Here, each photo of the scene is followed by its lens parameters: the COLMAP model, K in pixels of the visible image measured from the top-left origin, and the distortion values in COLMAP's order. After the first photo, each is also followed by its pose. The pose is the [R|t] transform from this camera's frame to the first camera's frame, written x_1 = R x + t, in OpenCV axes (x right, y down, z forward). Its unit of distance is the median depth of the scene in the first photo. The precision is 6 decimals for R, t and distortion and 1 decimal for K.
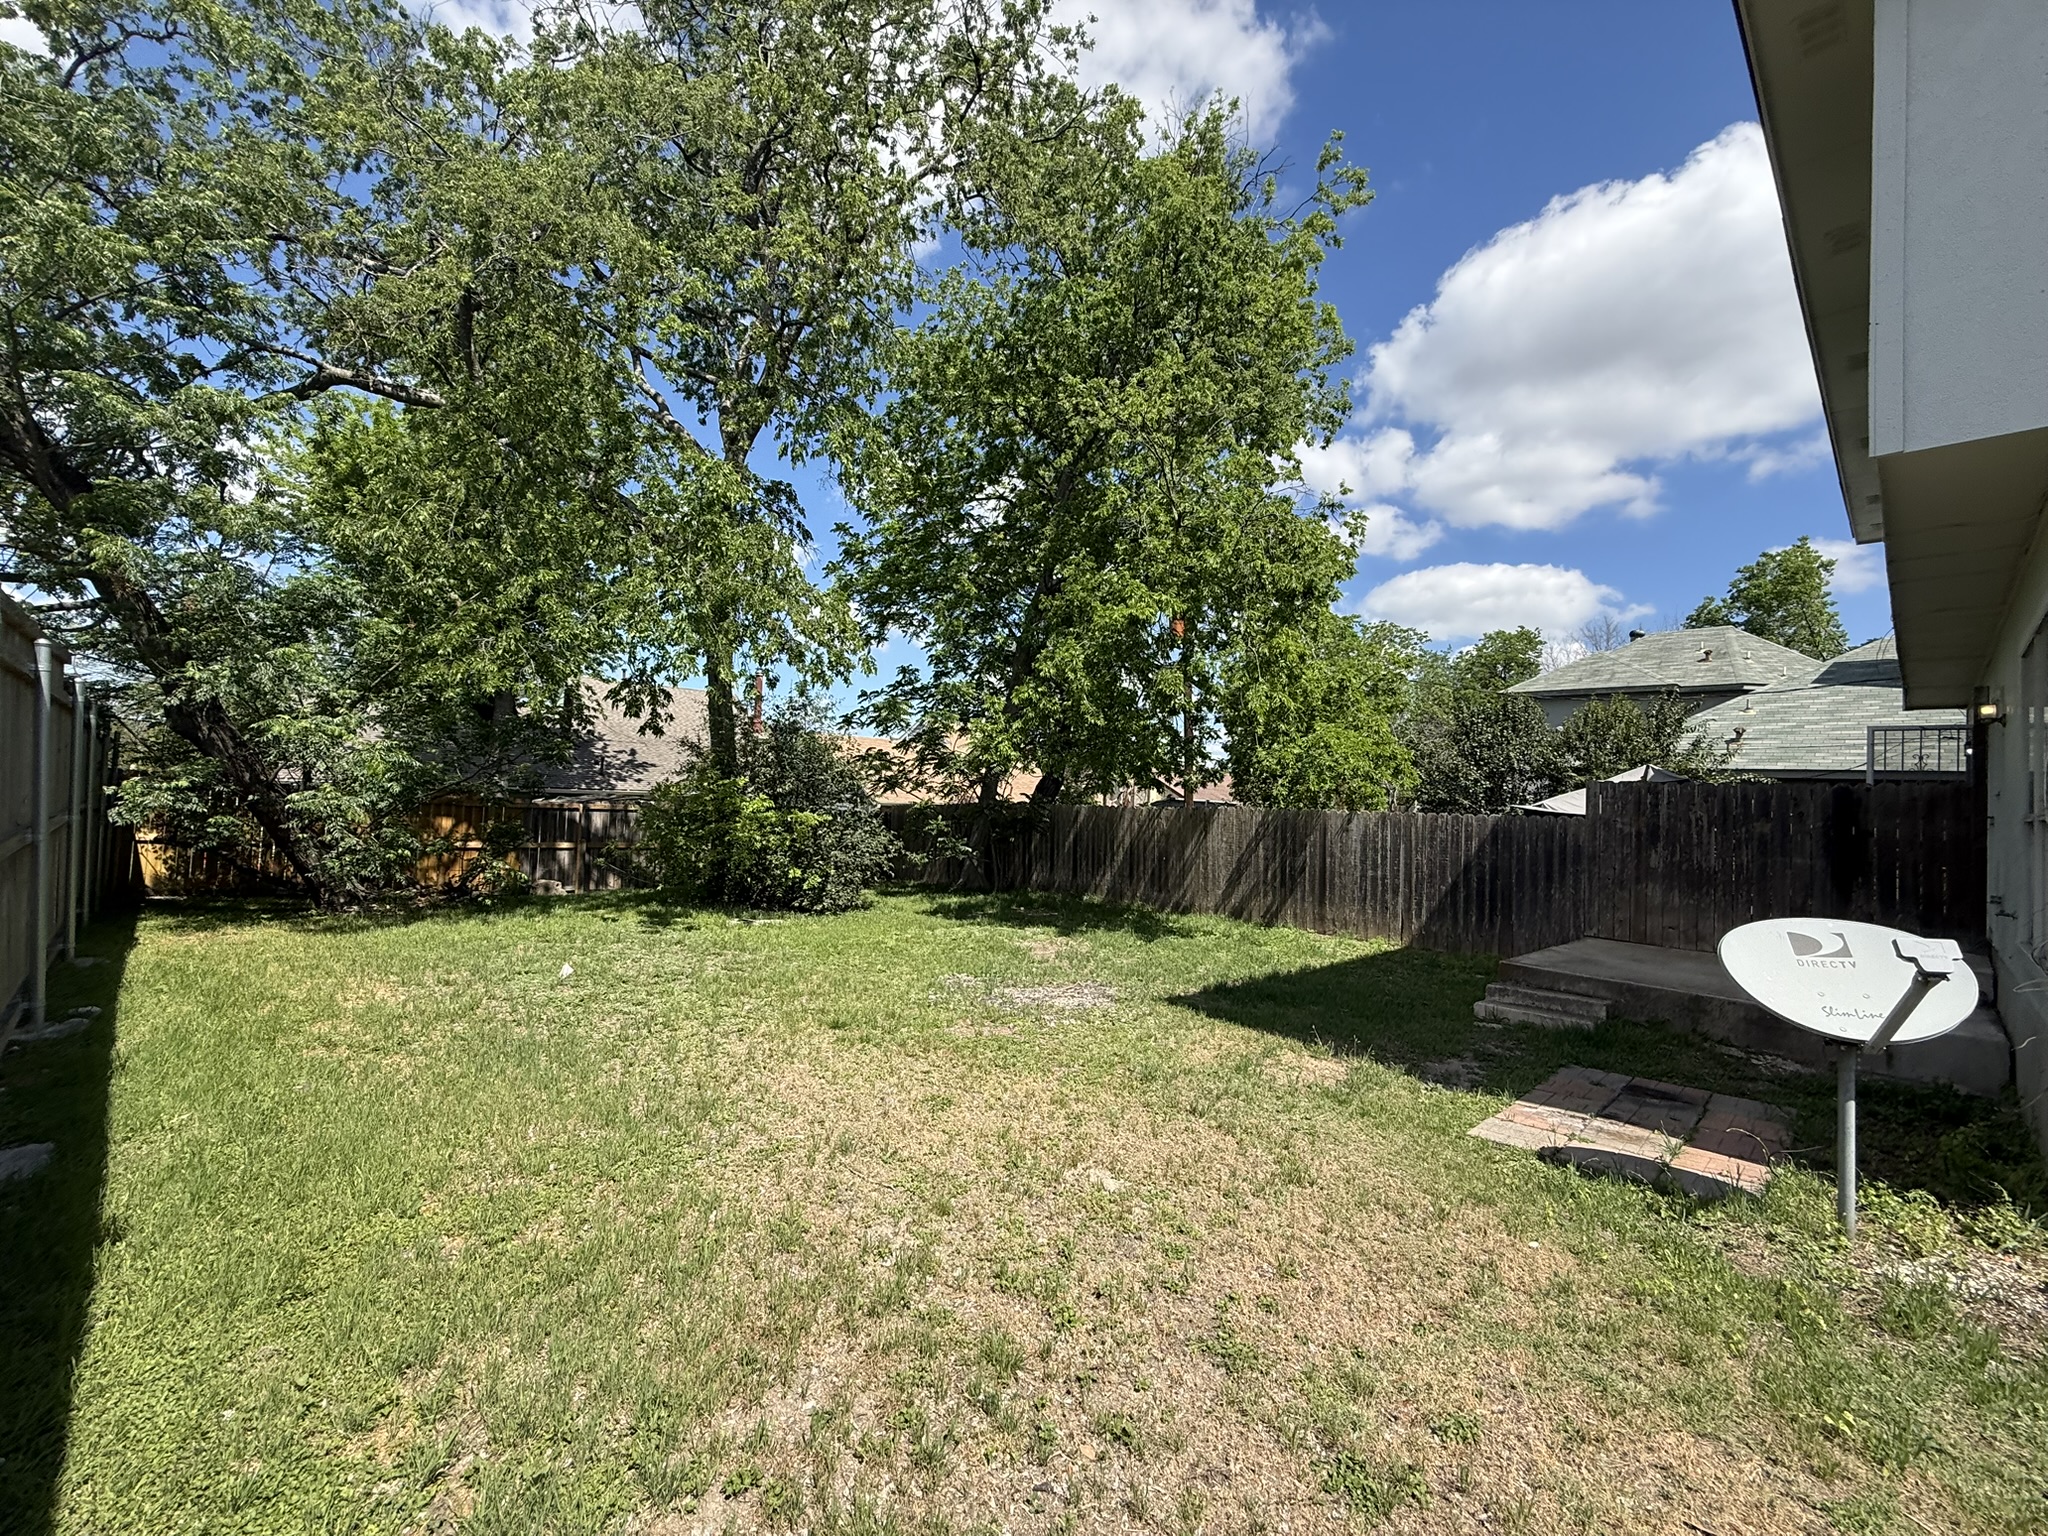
lens RADIAL K [[812.9, 0, 1015.9], [0, 812.9, 765.4], [0, 0, 1]] dist [-0.000490, -0.000252]
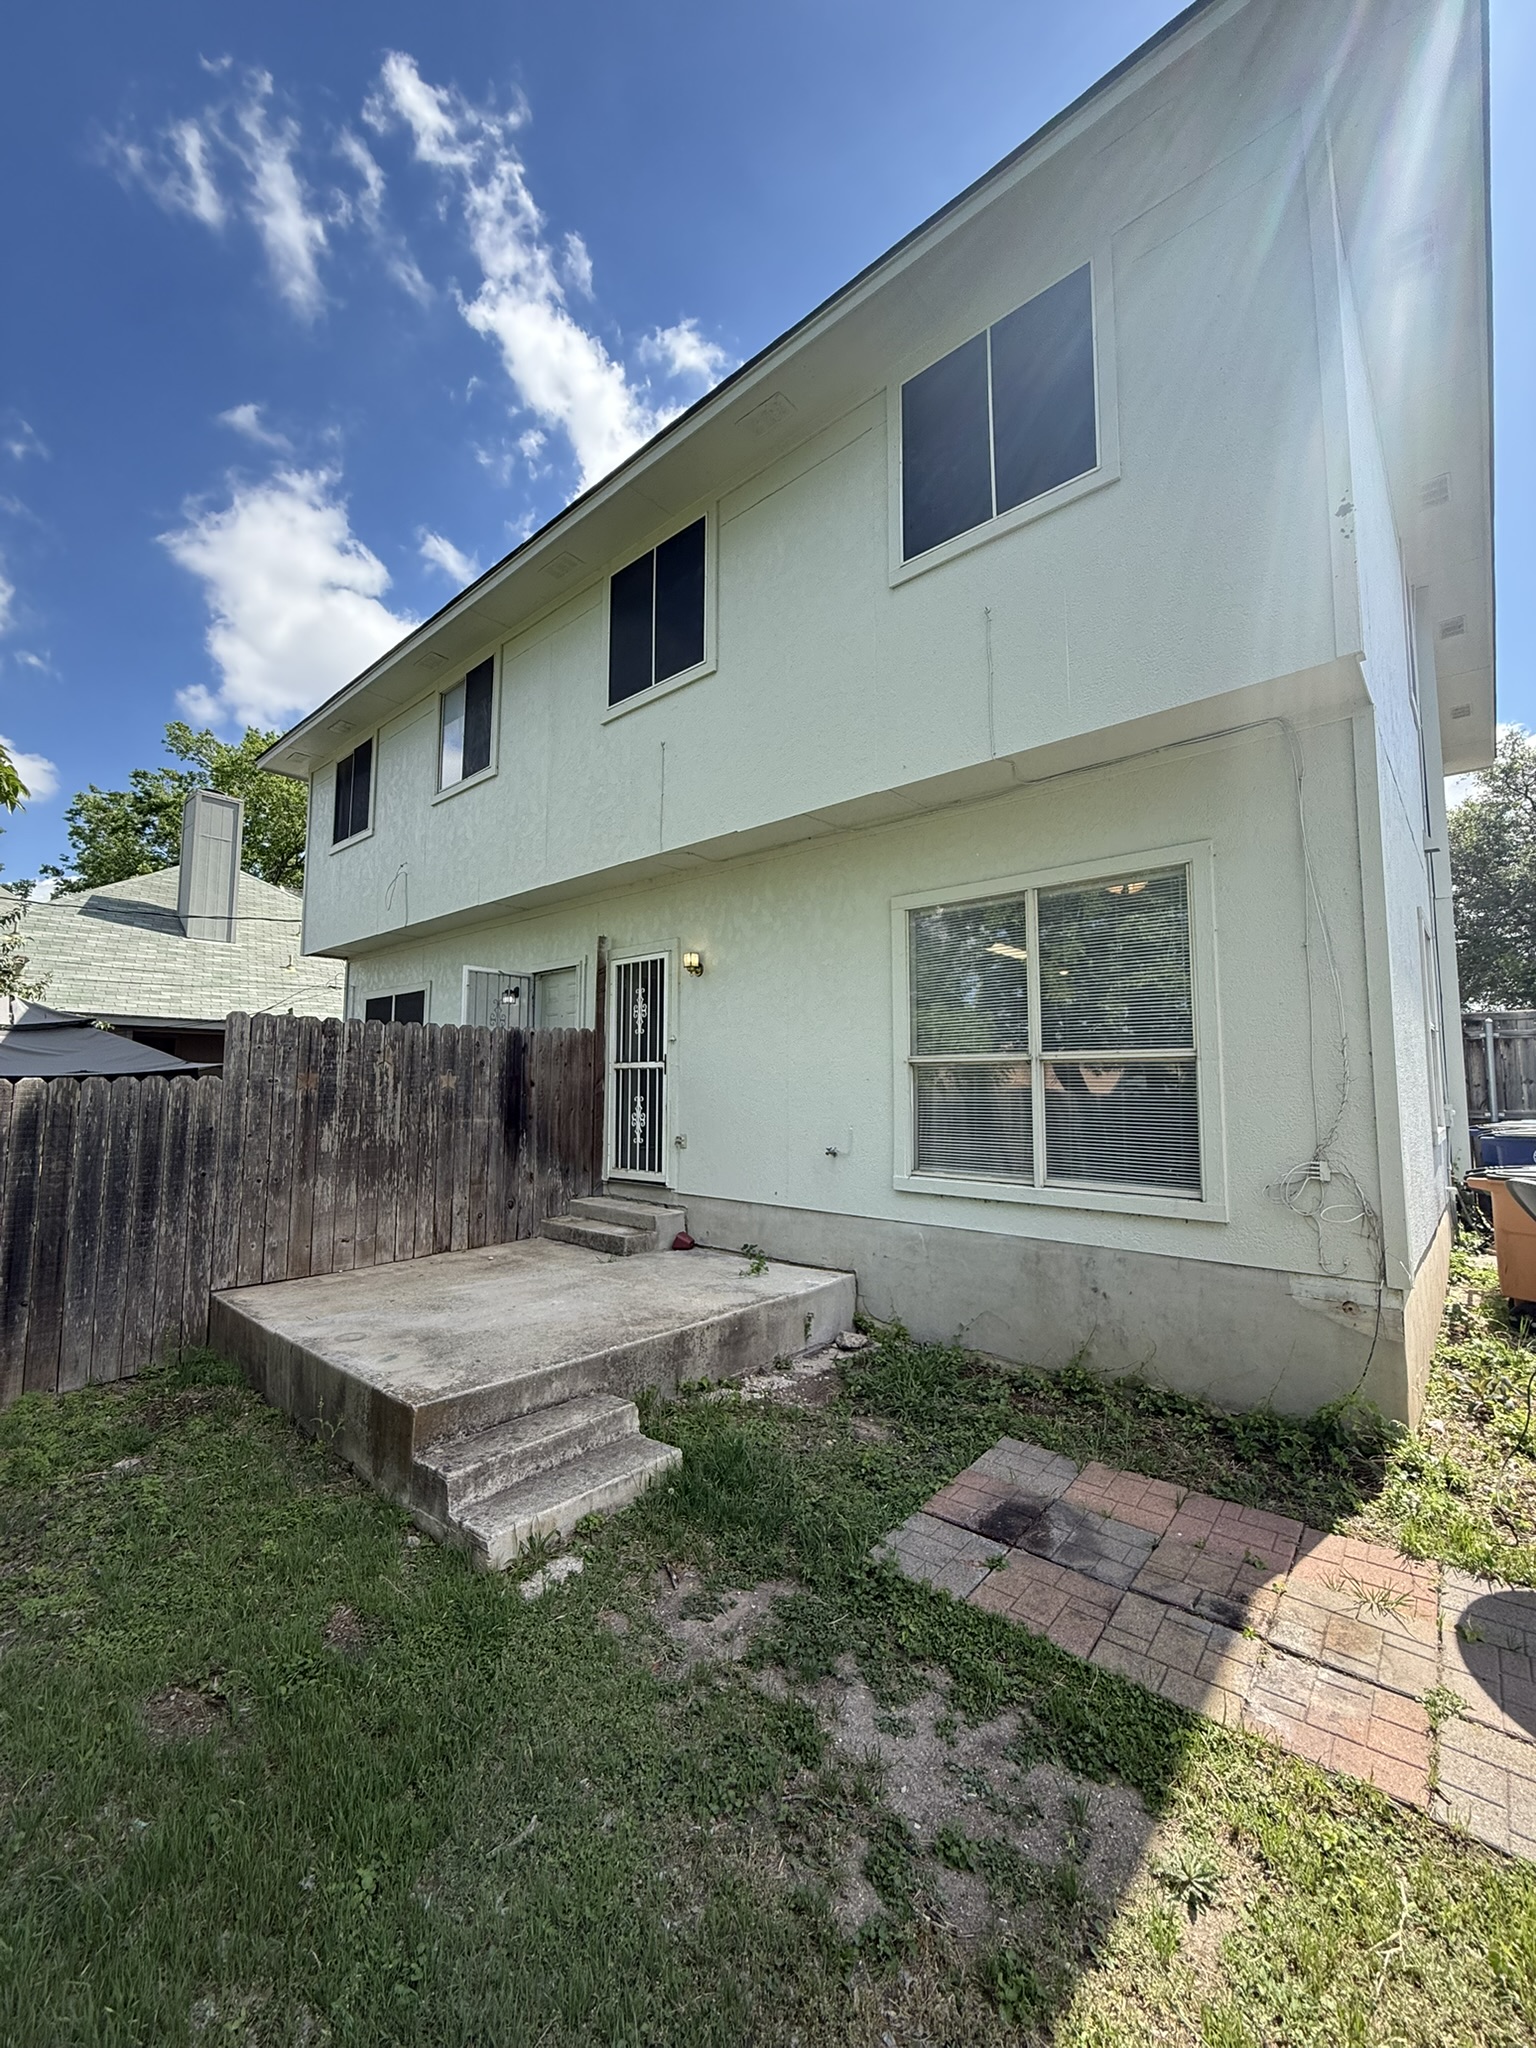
lens RADIAL K [[812.9, 0, 791.9], [0, 812.9, 1014.4], [0, 0, 1]] dist [-0.000490, -0.000252]
pose [[-0.114086, 0.042215, 0.992574, 0.109855], [-0.037359, 0.998208, -0.046749, 0.035769], [-0.992768, -0.042415, -0.112305, 0.745235]]
